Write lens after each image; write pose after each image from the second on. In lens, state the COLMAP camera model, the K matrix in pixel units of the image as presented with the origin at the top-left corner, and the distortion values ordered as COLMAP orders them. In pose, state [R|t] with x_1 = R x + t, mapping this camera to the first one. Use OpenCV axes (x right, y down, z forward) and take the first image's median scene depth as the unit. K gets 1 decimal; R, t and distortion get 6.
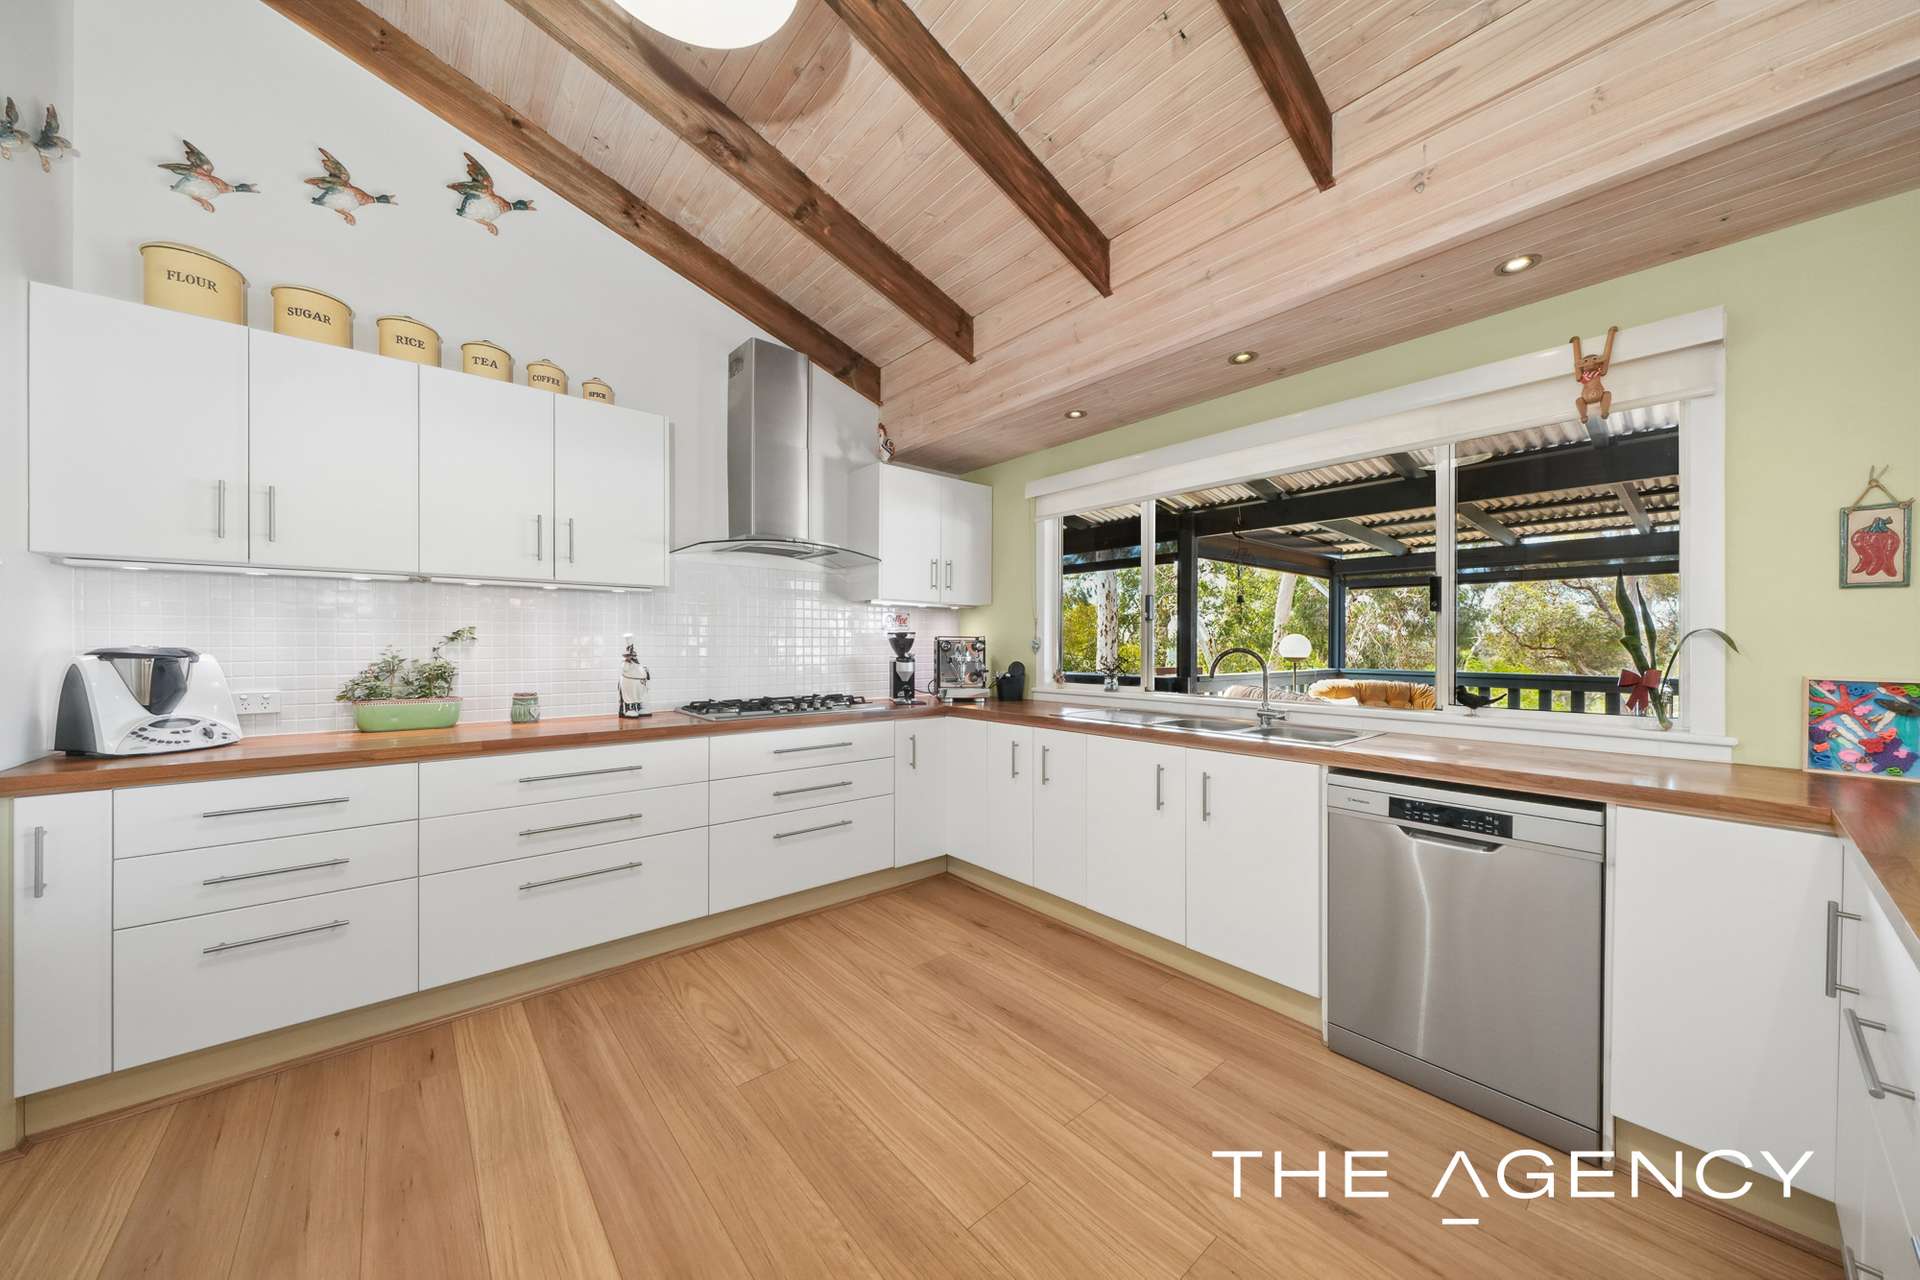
lens RADIAL K [[657.9, 0, 960.1], [0, 657.9, 645.4], [0, 0, 1]] dist [-0.001423, -0.000125]
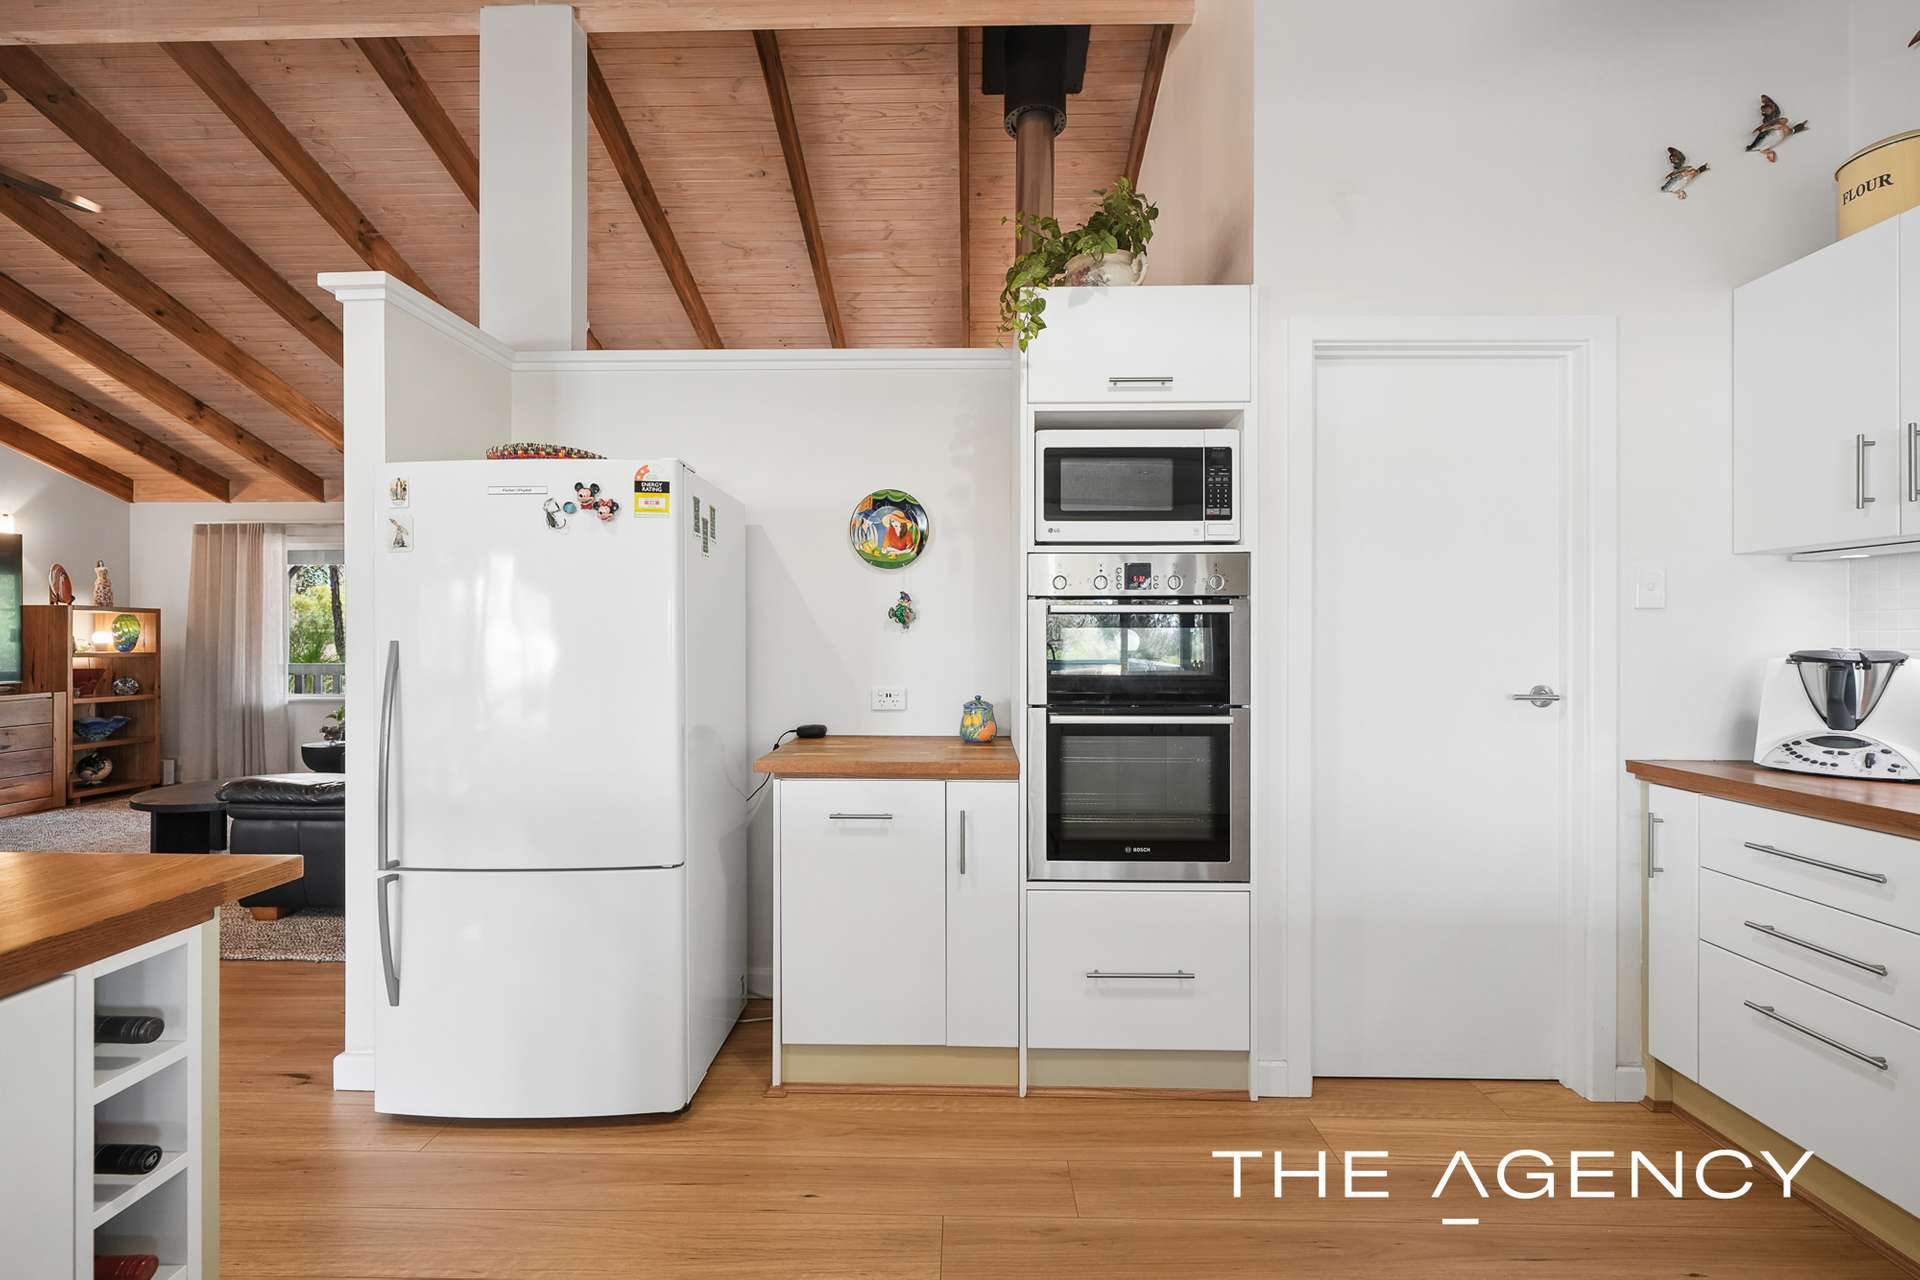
lens RADIAL K [[823.4, 0, 954.9], [0, 823.4, 639.7], [0, 0, 1]] dist [-0.000401, -0.000186]
pose [[-0.662452, -0.004206, -0.749093, 0.250545], [-0.007061, 0.999975, 0.000631, -0.002031], [0.749071, 0.005708, -0.662465, 0.683465]]
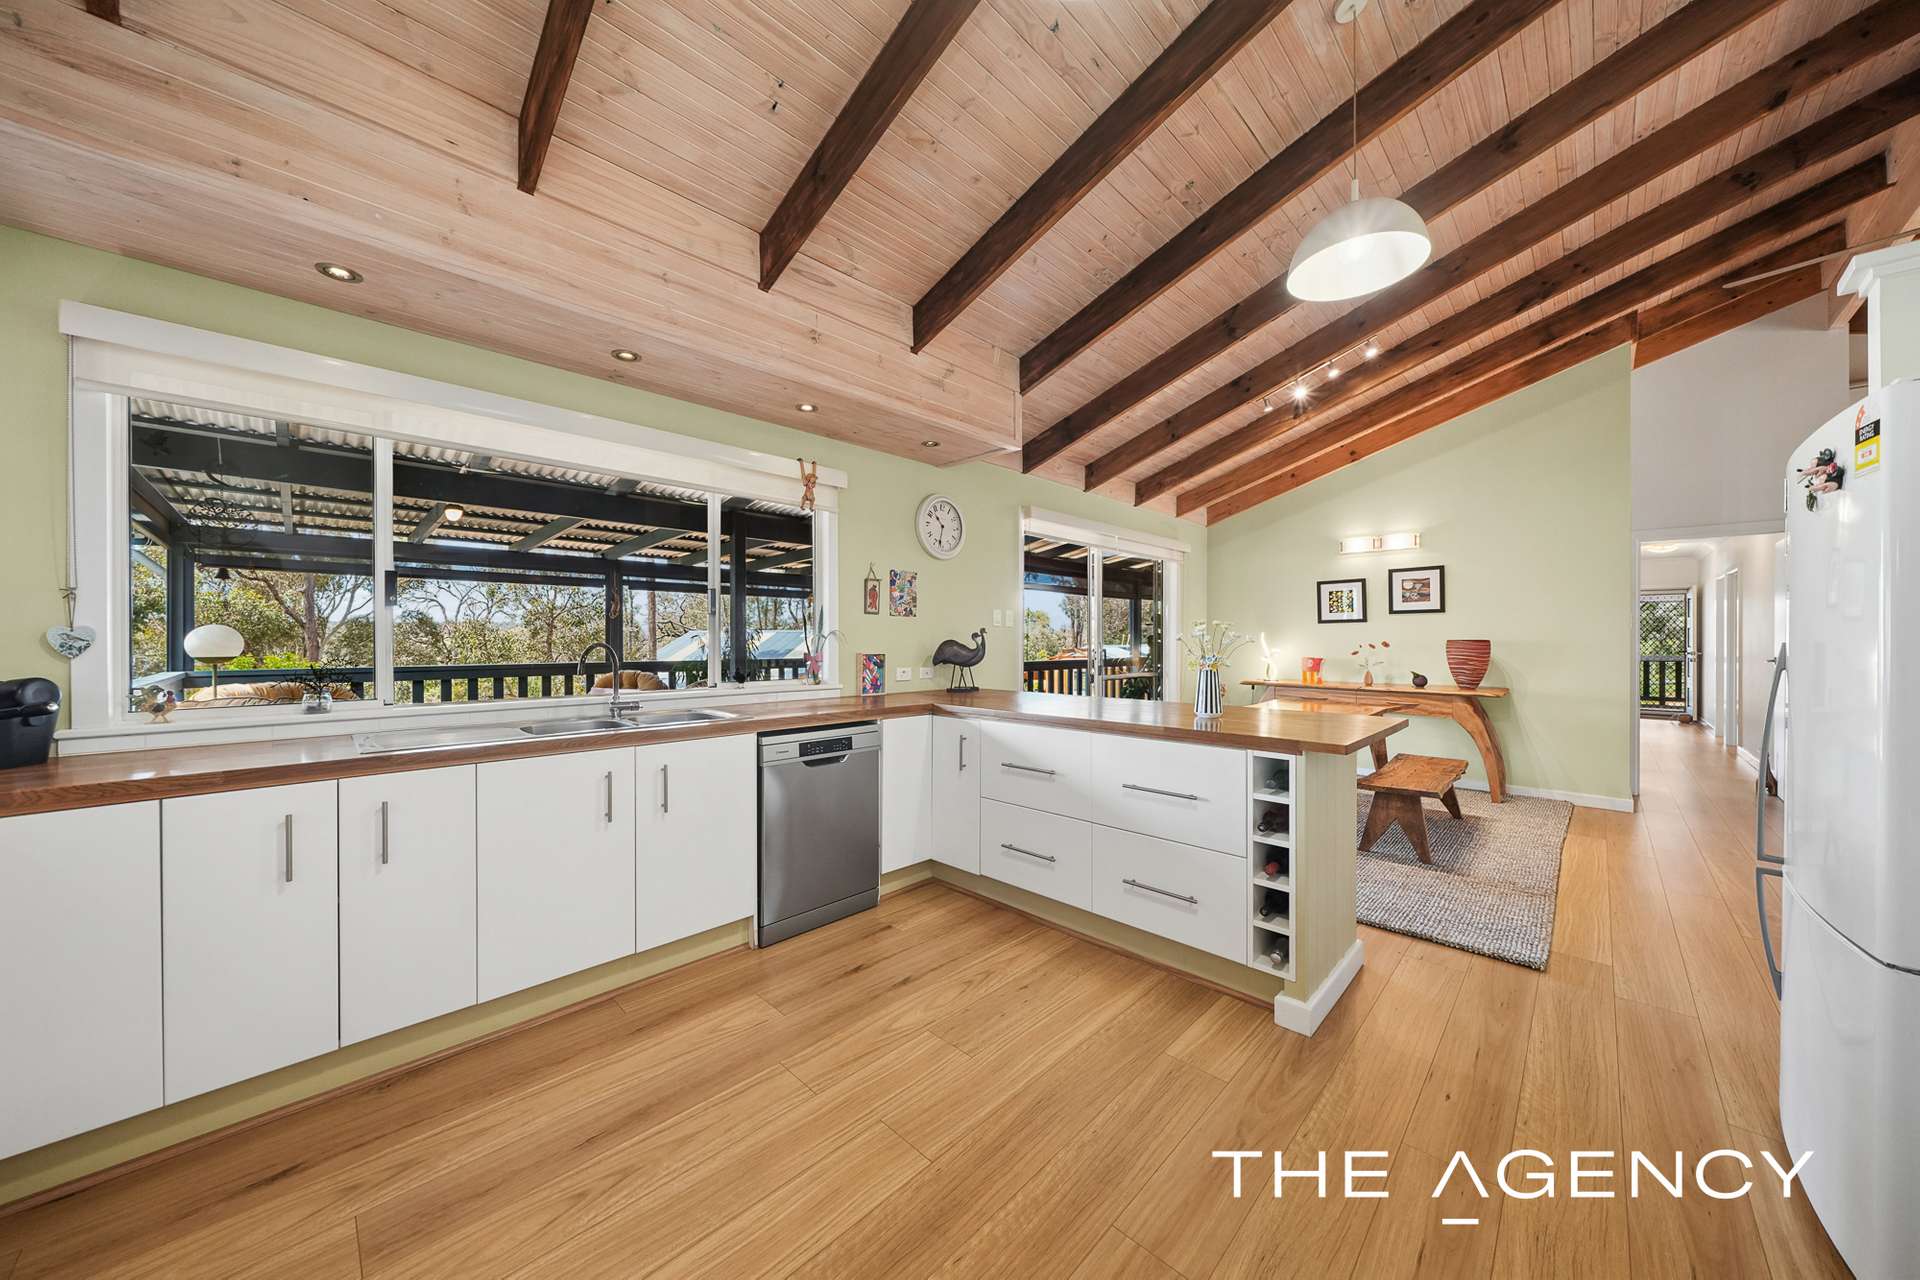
lens RADIAL K [[657.9, 0, 938.7], [0, 657.9, 640.2], [0, 0, 1]] dist [-0.001423, -0.000125]
pose [[-0.077561, -0.002948, 0.996983, -0.670716], [0.003342, 0.999989, 0.003217, -0.001452], [-0.996982, 0.003582, -0.077550, 0.653144]]
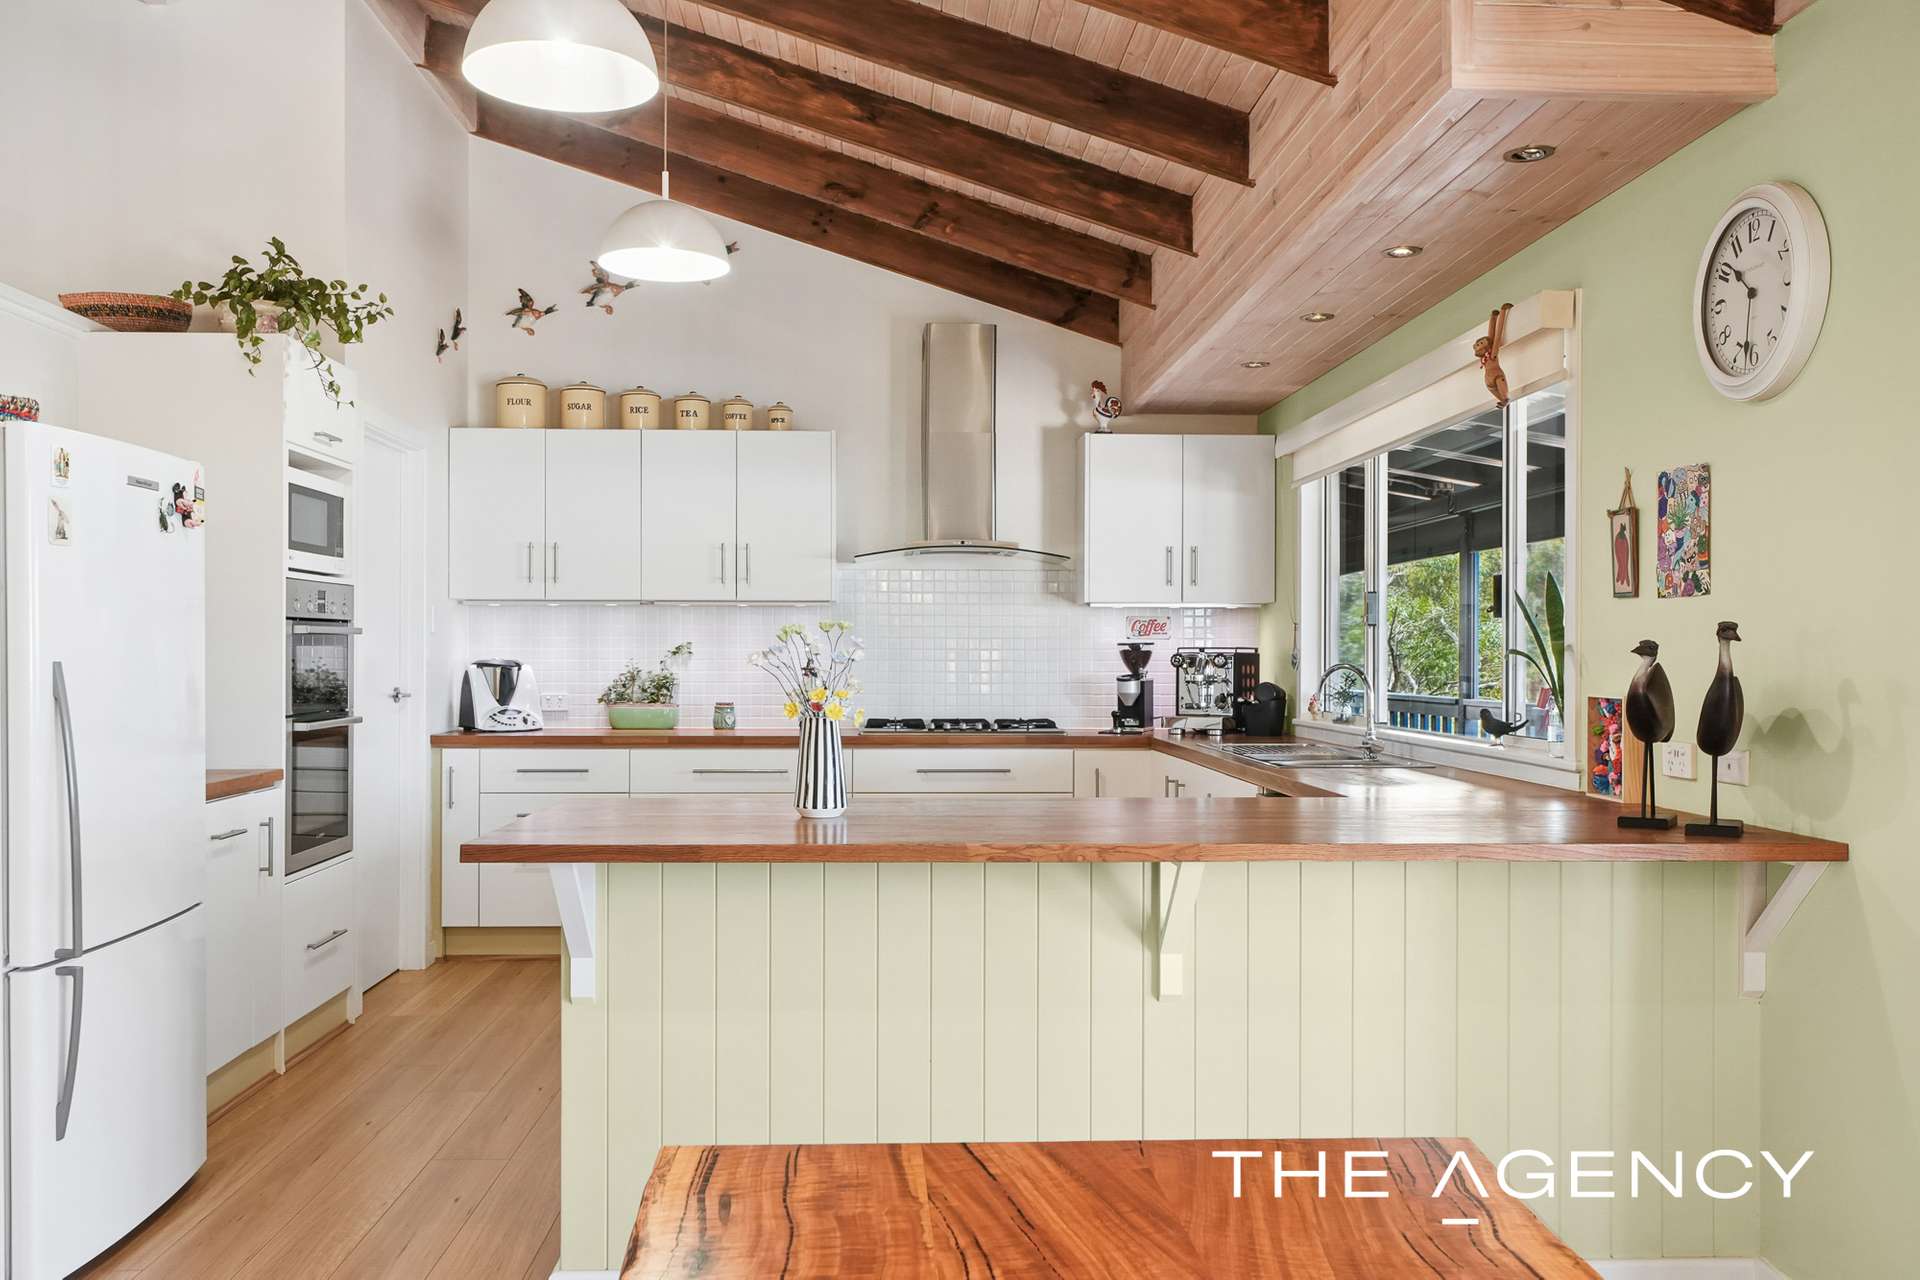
lens RADIAL K [[1554.4, 0, 939.7], [0, 1554.4, 646.4], [0, 0, 1]] dist [0.000424, 0.001578]
pose [[0.788903, -0.003961, -0.614505, 1.328053], [-0.001895, 0.999959, -0.008879, 0.001818], [0.614515, 0.008169, 0.788863, -0.899190]]
